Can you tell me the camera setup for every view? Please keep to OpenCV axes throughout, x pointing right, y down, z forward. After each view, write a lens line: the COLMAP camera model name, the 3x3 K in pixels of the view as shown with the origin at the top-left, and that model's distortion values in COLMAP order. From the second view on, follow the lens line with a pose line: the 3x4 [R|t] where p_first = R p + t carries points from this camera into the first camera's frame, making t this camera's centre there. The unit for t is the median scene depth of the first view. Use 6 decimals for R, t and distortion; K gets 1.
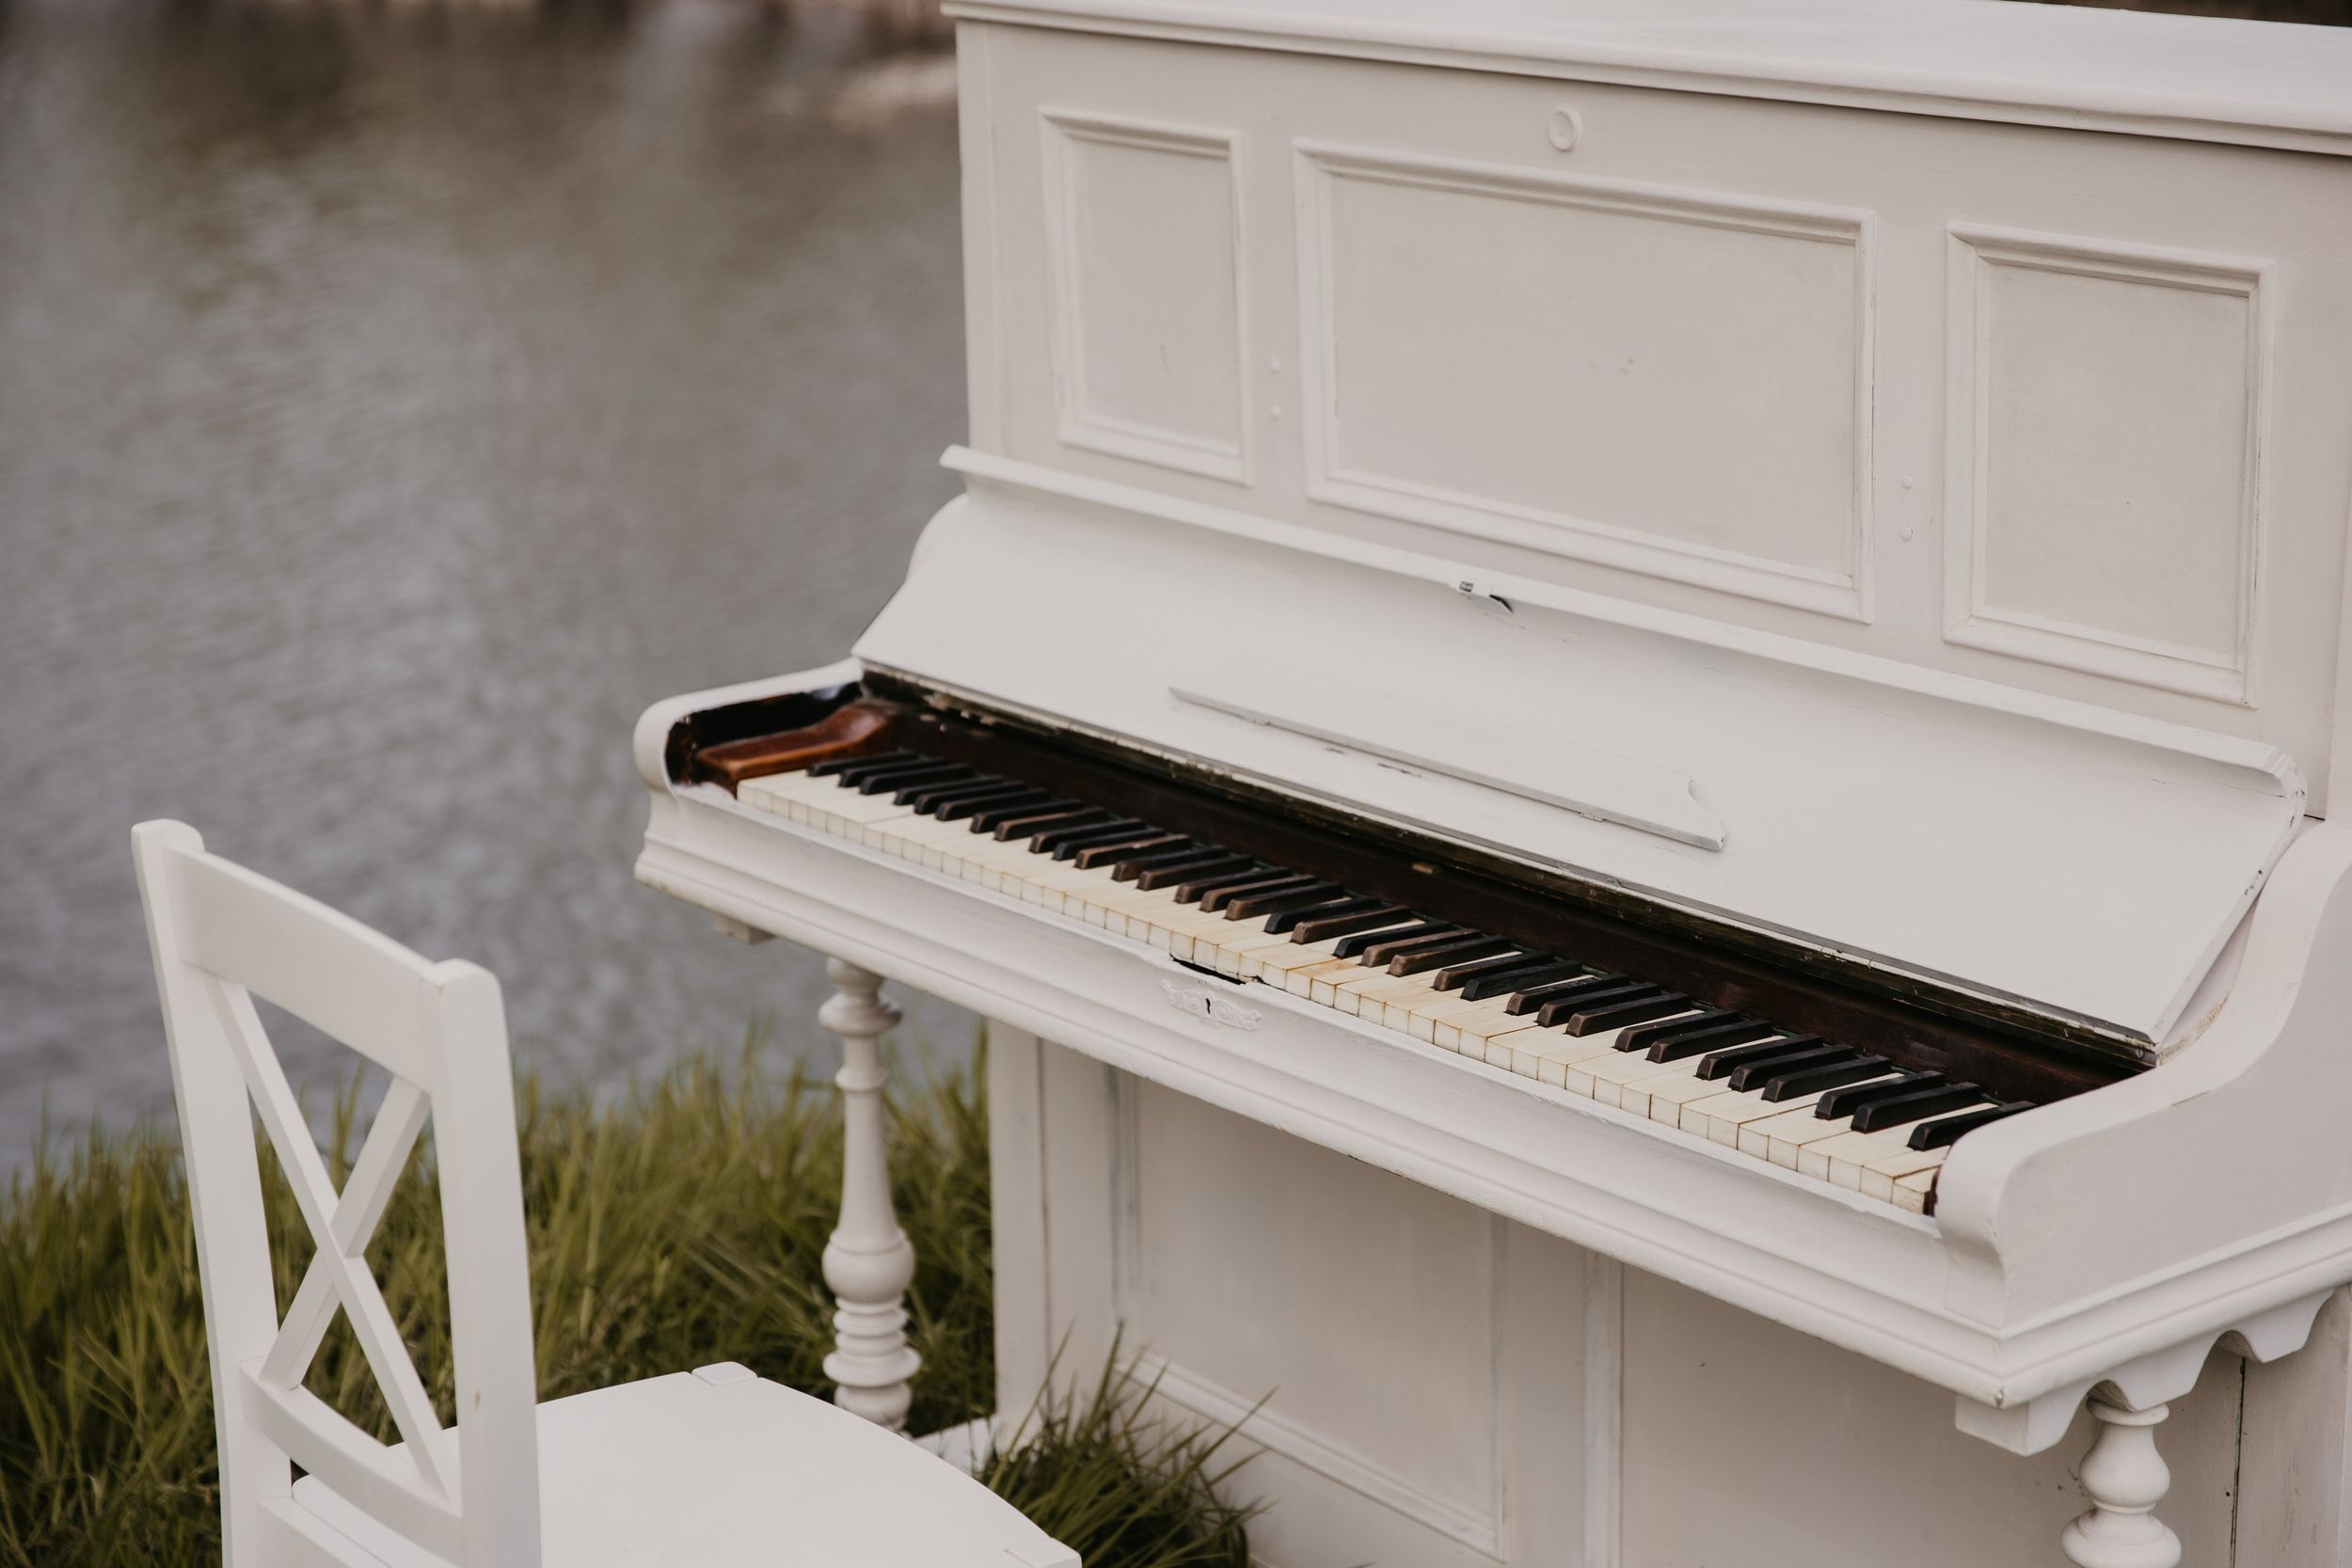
lens RADIAL K [[4209.9, 0, 1170.9], [0, 4209.9, 789.5], [0, 0, 1]] dist [0.079392, 0.000000]
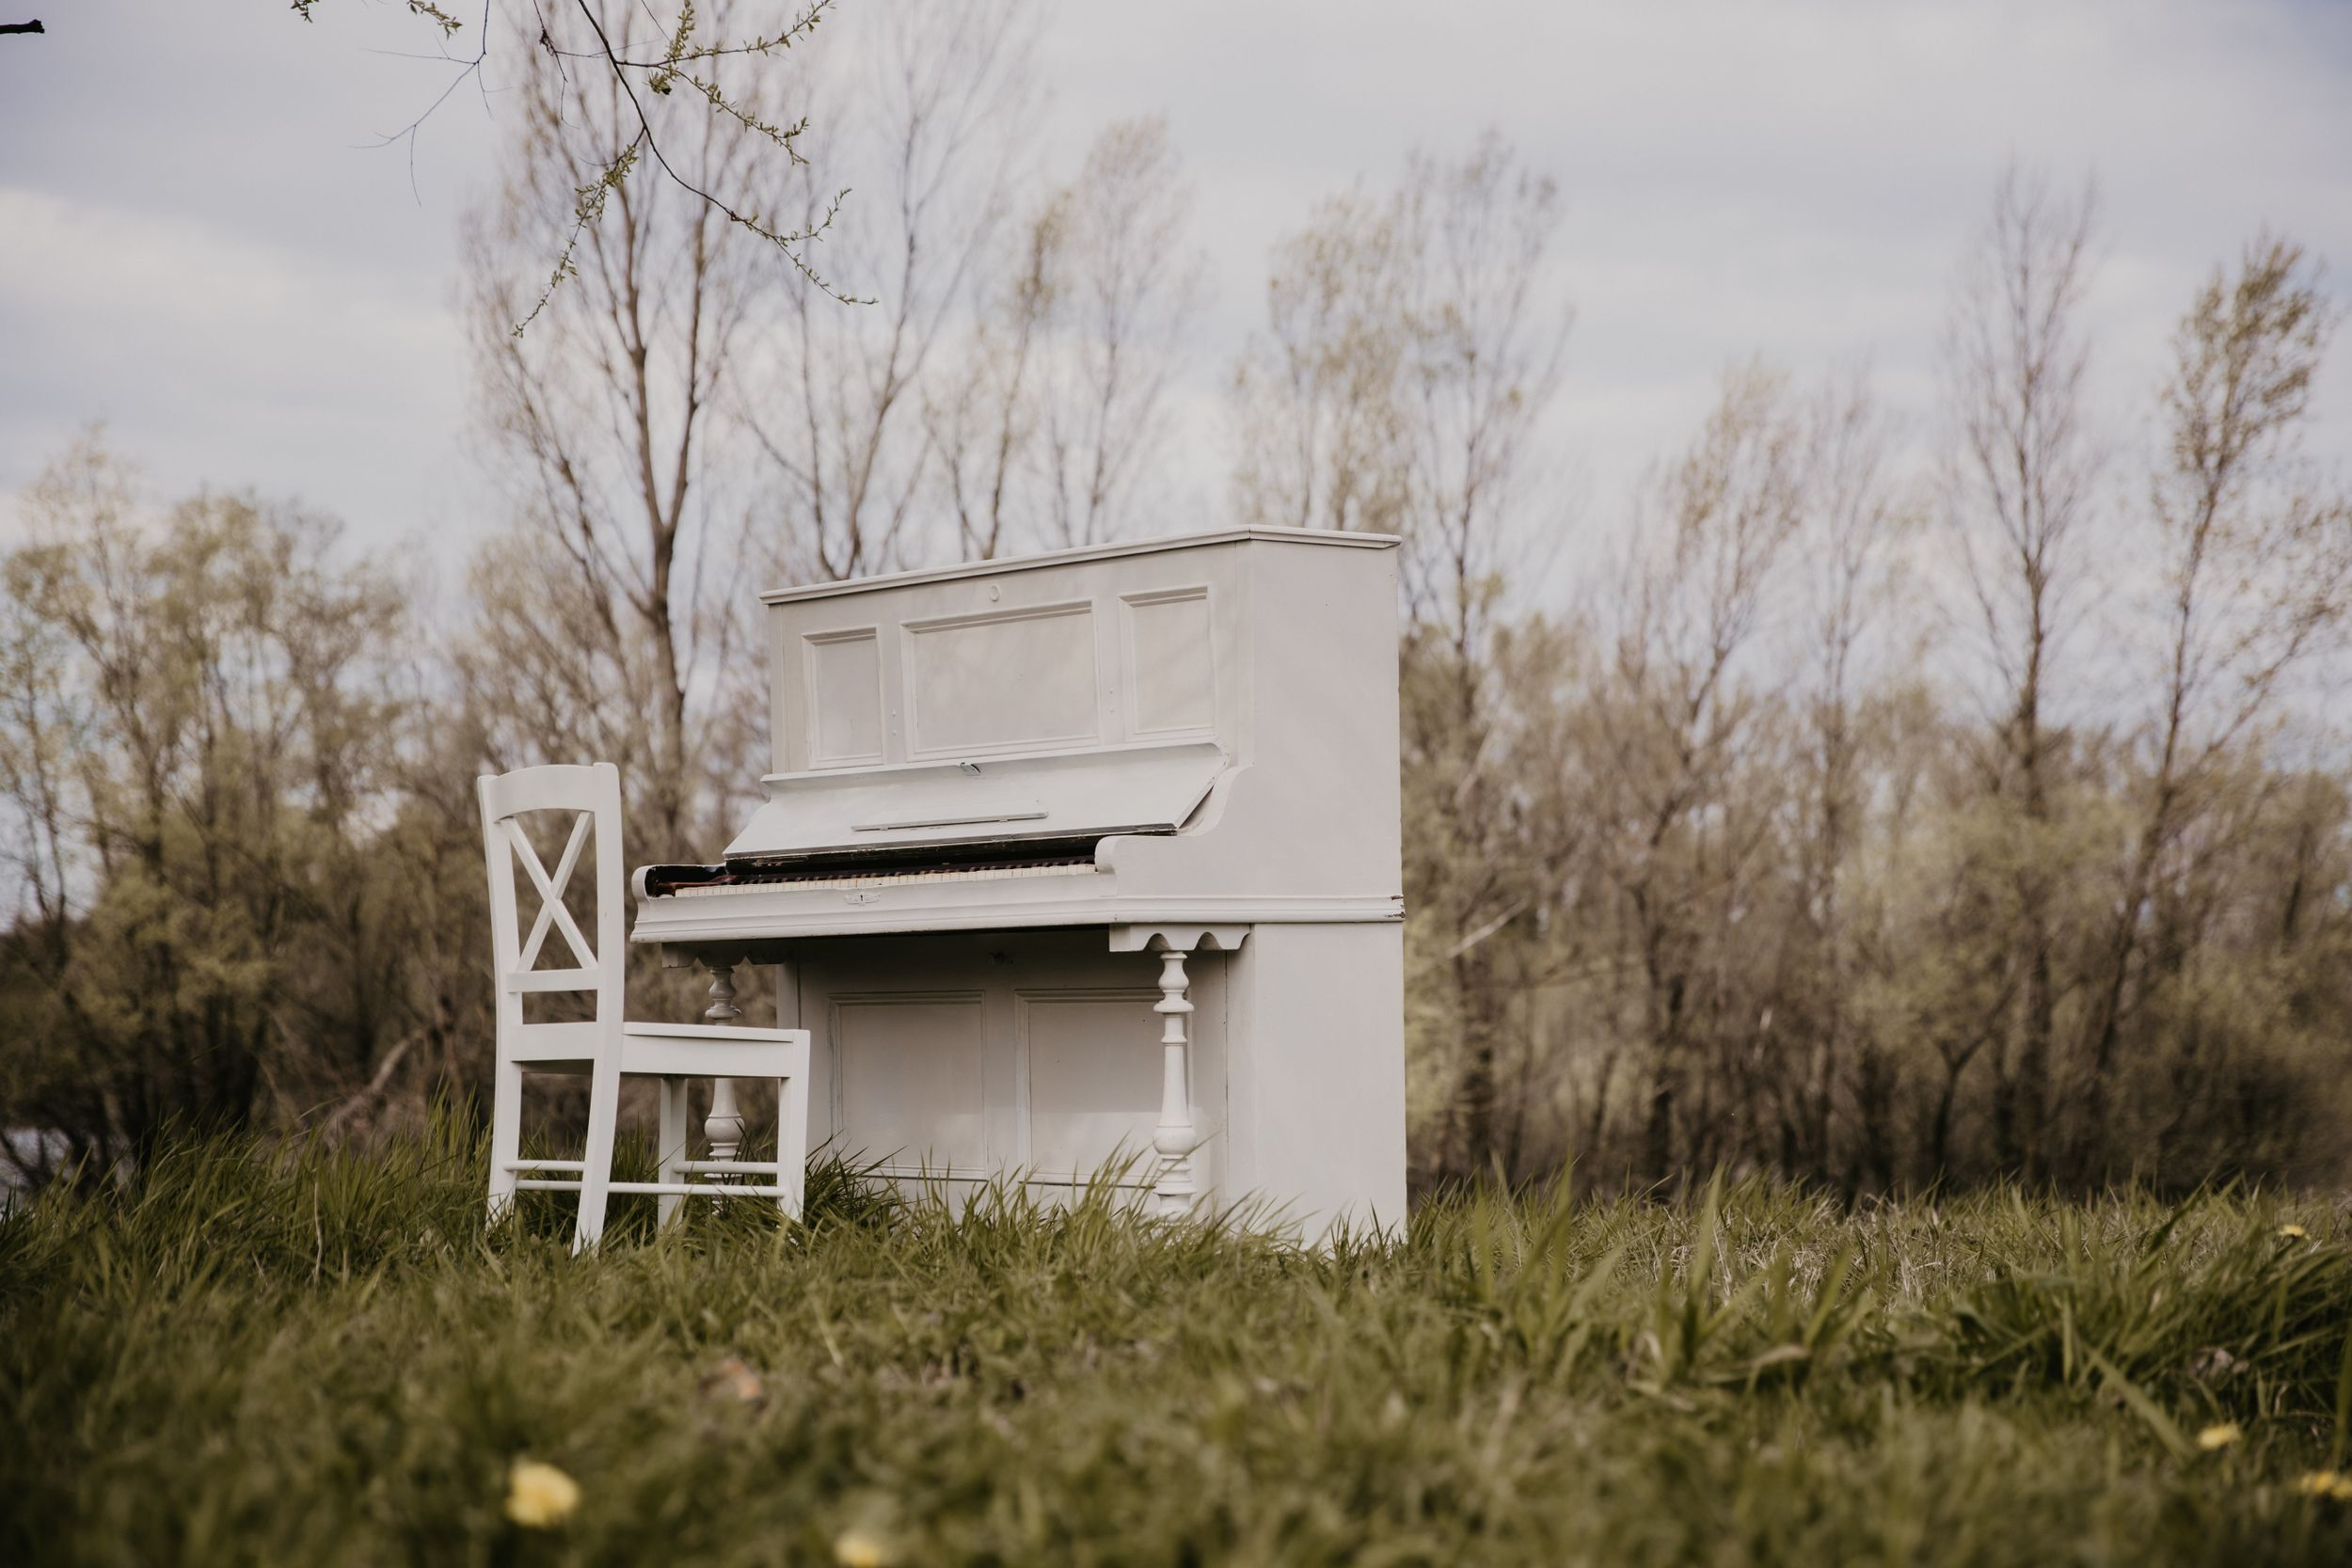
lens RADIAL K [[4308.3, 0, 1175.4], [0, 4308.3, 785.5], [0, 0, 1]] dist [0.124697, 0.000000]
pose [[0.998934, -0.019940, 0.041622, 0.107358], [0.031819, 0.950797, -0.308176, 0.934806], [-0.033429, 0.309172, 0.950418, -1.812259]]
